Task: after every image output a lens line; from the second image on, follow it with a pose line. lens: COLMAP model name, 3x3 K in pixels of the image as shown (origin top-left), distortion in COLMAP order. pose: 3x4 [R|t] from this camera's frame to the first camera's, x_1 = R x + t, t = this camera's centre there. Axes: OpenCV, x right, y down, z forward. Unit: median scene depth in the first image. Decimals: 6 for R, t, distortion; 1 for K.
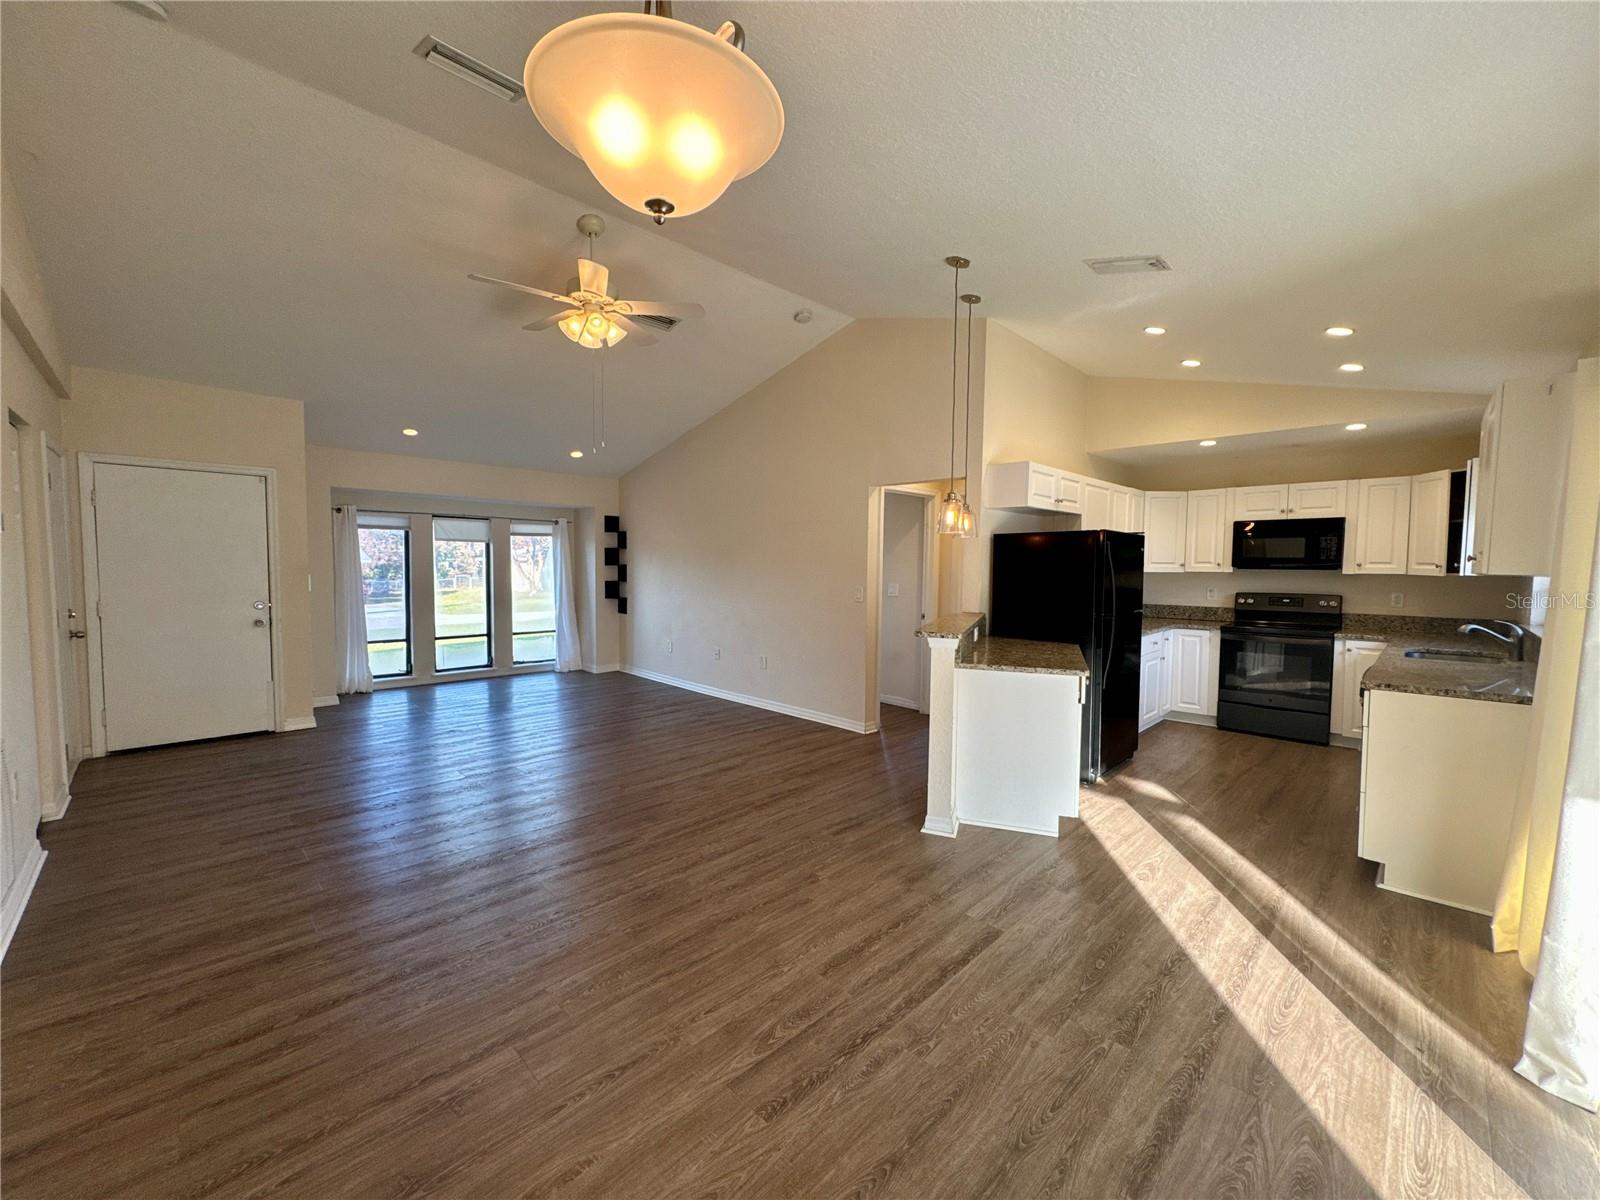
lens RADIAL K [[642.6, 0, 795.0], [0, 642.6, 597.6], [0, 0, 1]] dist [-0.000885, 0.000246]
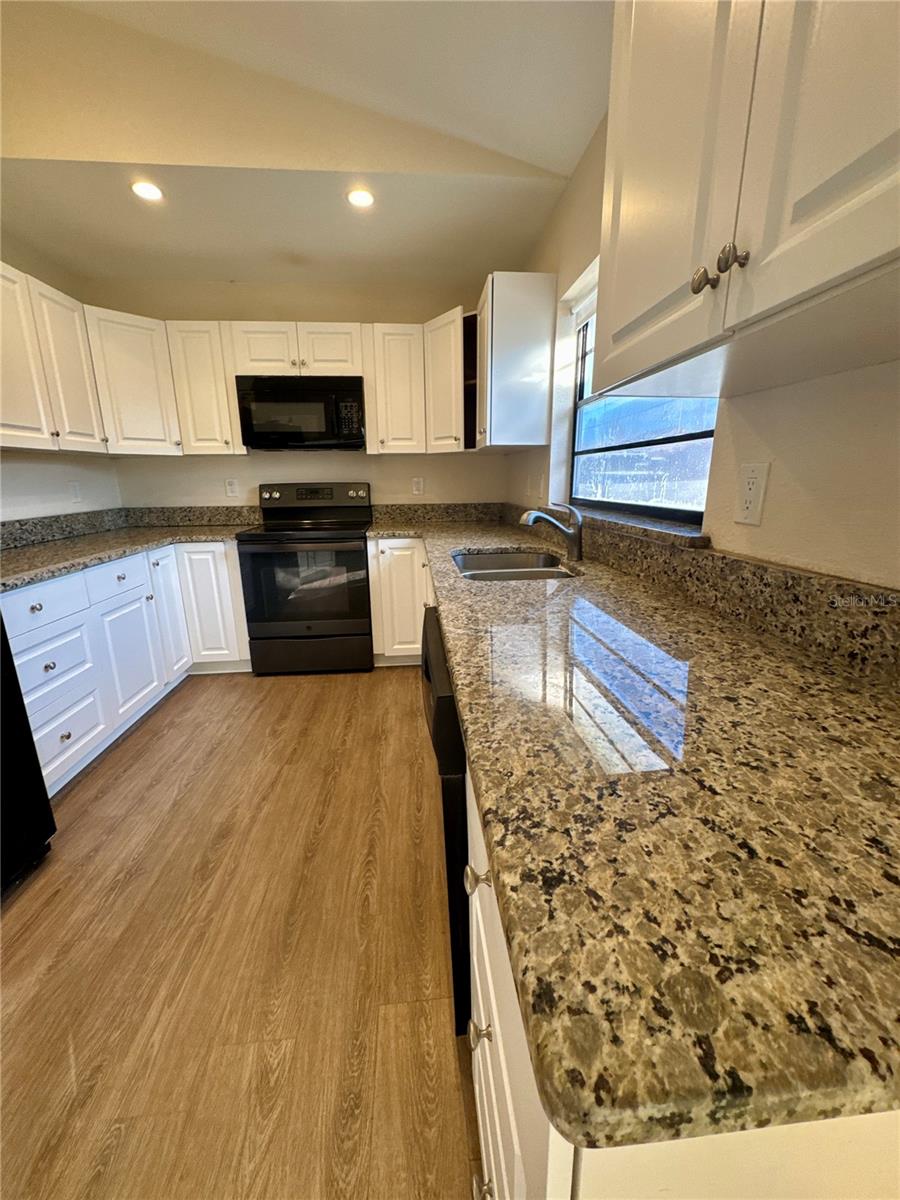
lens RADIAL K [[481.9, 0, 454.6], [0, 481.9, 599.8], [0, 0, 1]] dist [-0.000885, 0.000246]
pose [[0.639820, -0.201345, 0.741681, 0.463339], [0.053319, 0.974375, 0.218518, 0.014264], [-0.766673, -0.100266, 0.634161, 0.544807]]
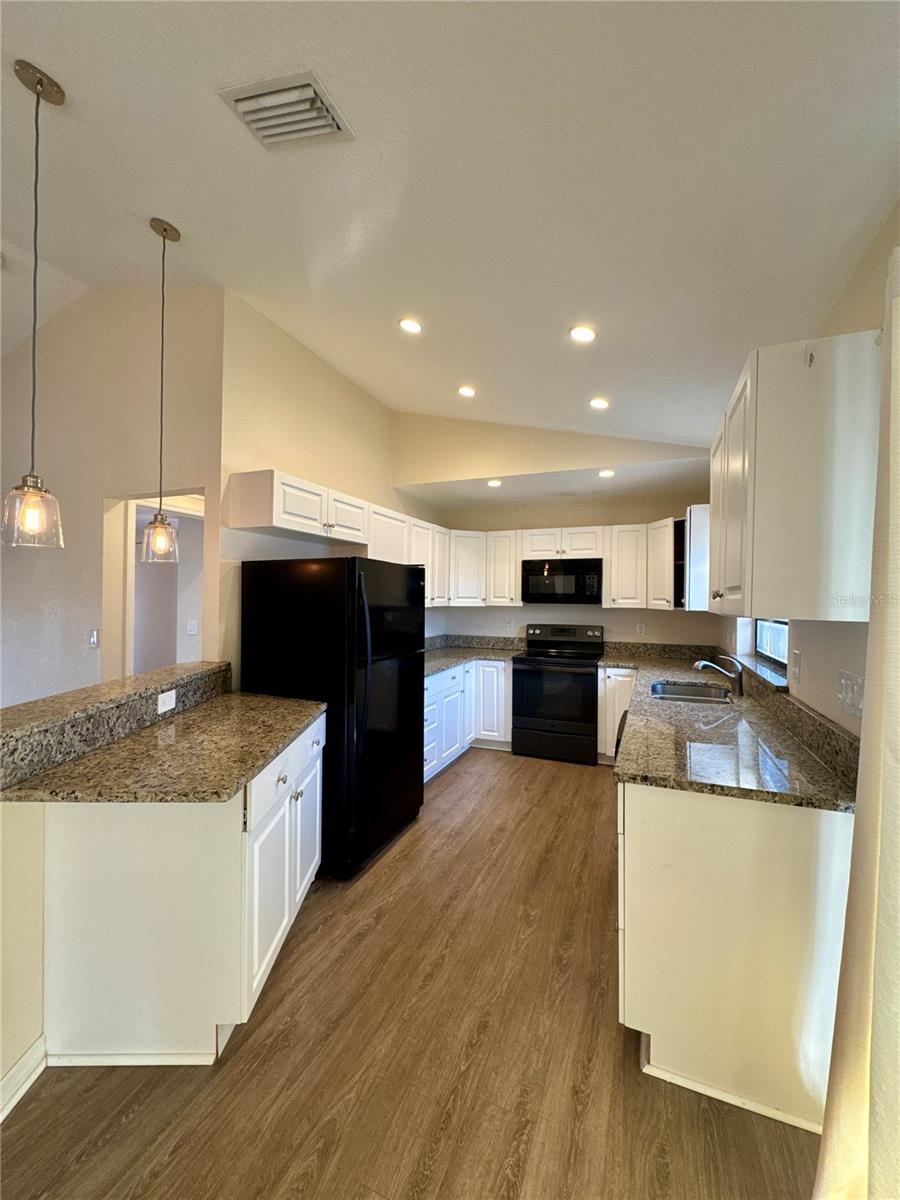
lens RADIAL K [[481.9, 0, 448.5], [0, 481.9, 597.5], [0, 0, 1]] dist [-0.000885, 0.000246]
pose [[0.927635, 0.002978, 0.373477, 0.292551], [0.016166, 0.998711, -0.048116, -0.019450], [-0.373138, 0.050672, 0.926391, 0.323246]]
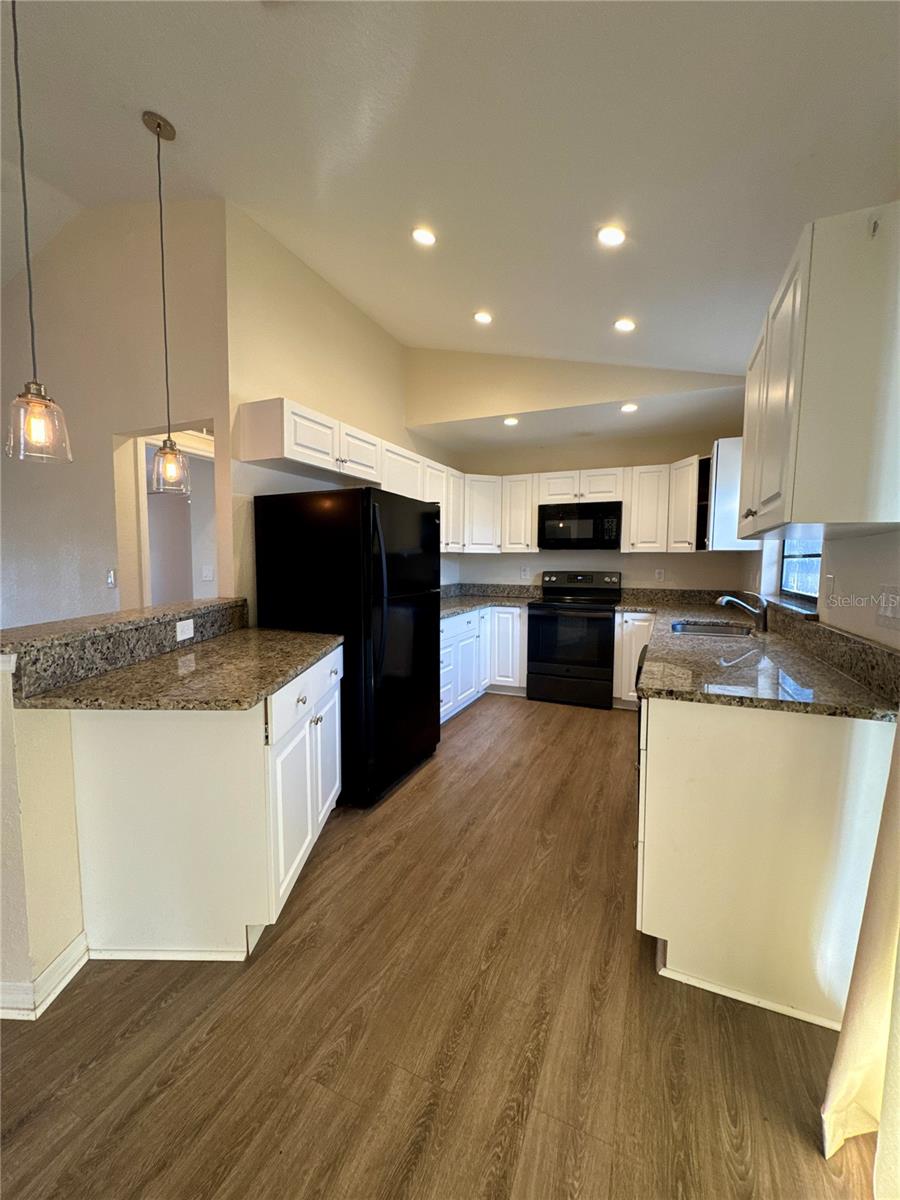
lens RADIAL K [[481.9, 0, 448.6], [0, 481.9, 597.7], [0, 0, 1]] dist [-0.000885, 0.000246]
pose [[0.936711, -0.029195, 0.348884, 0.291457], [0.019459, 0.999318, 0.031381, 0.009367], [-0.349562, -0.022606, 0.936641, 0.334462]]
